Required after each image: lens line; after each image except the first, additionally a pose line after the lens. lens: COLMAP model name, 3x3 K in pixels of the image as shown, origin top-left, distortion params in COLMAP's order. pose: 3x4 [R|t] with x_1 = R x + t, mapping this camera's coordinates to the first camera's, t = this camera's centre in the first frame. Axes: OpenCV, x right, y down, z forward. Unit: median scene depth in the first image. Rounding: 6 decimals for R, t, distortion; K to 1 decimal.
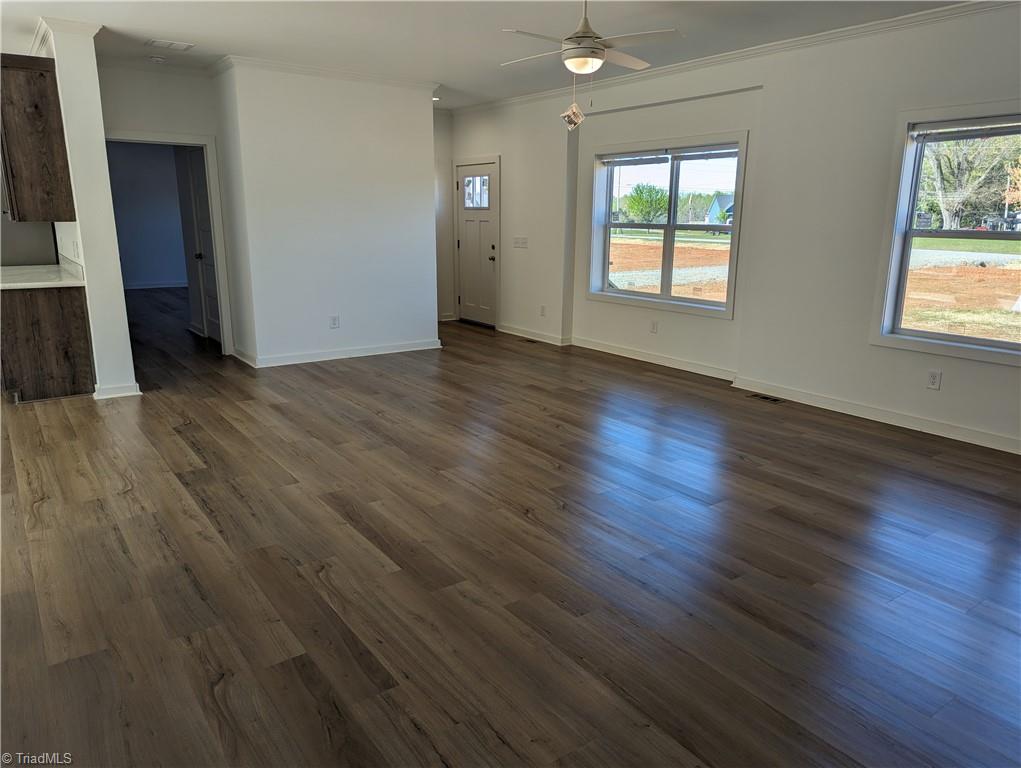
lens RADIAL K [[713.7, 0, 511.0], [0, 713.7, 385.0], [0, 0, 1]] dist [0.004430, 0.001557]
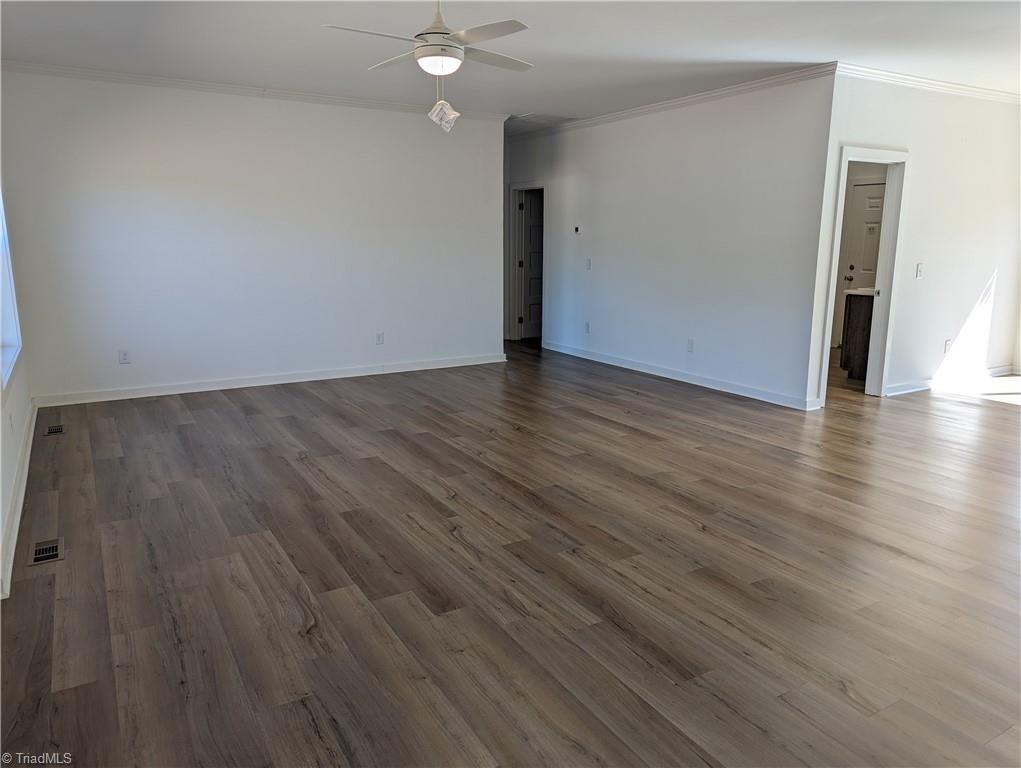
lens RADIAL K [[713.7, 0, 510.4], [0, 713.7, 383.4], [0, 0, 1]] dist [0.004430, 0.001557]
pose [[-0.996299, -0.029816, 0.080620, -0.064133], [0.007275, 0.905301, 0.424708, -0.441703], [-0.085648, 0.423723, -0.901734, 1.864122]]
